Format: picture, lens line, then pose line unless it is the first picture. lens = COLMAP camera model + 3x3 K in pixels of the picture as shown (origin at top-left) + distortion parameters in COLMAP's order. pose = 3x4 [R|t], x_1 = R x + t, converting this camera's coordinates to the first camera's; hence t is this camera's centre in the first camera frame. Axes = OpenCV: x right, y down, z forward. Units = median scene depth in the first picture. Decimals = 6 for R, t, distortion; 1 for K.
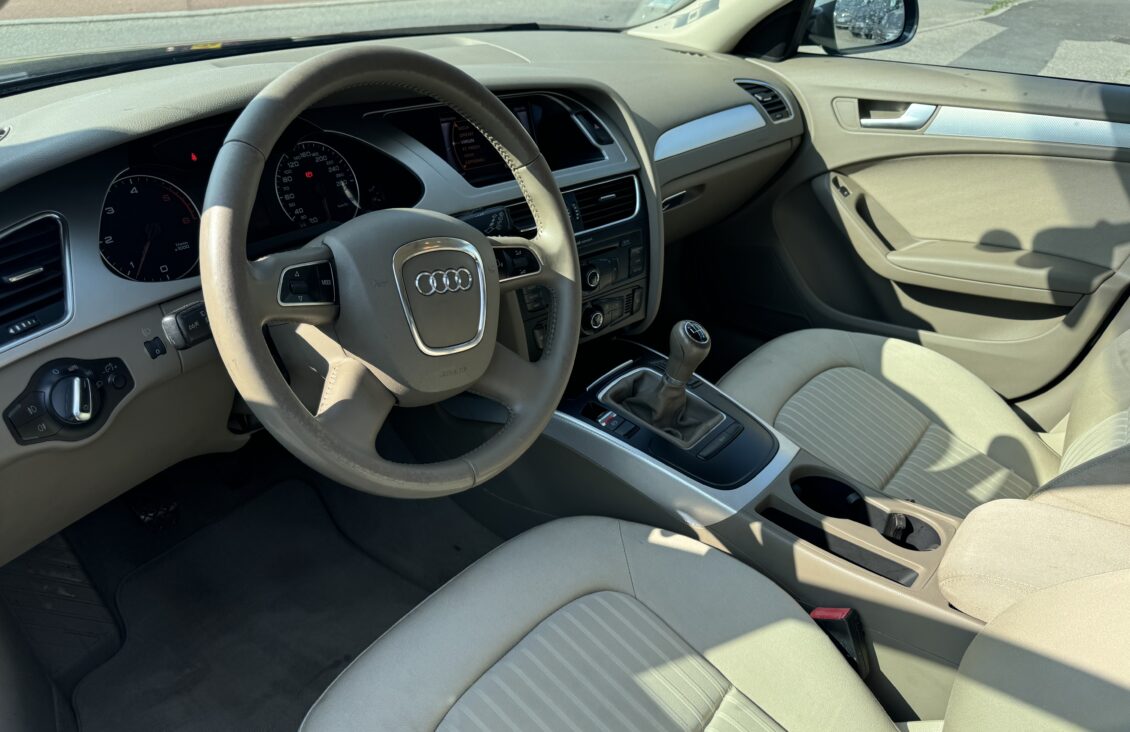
lens RADIAL K [[794.0, 0, 565.0], [0, 794.0, 366.0], [0, 0, 1]] dist [0.055858, -0.079760]
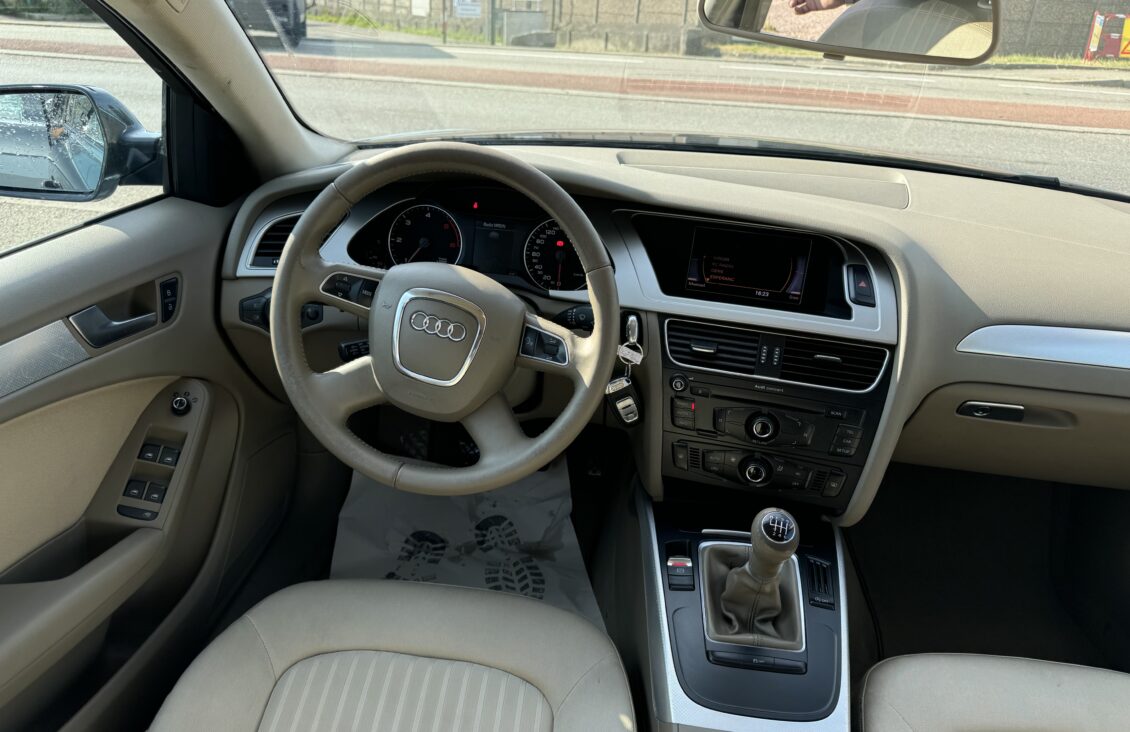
lens RADIAL K [[794.0, 0, 565.0], [0, 794.0, 366.0], [0, 0, 1]] dist [0.055858, -0.079760]
pose [[0.535001, 0.350698, -0.768625, 0.465556], [-0.445032, 0.890305, 0.096453, -0.127315], [0.718137, 0.290460, 0.632386, 0.184141]]
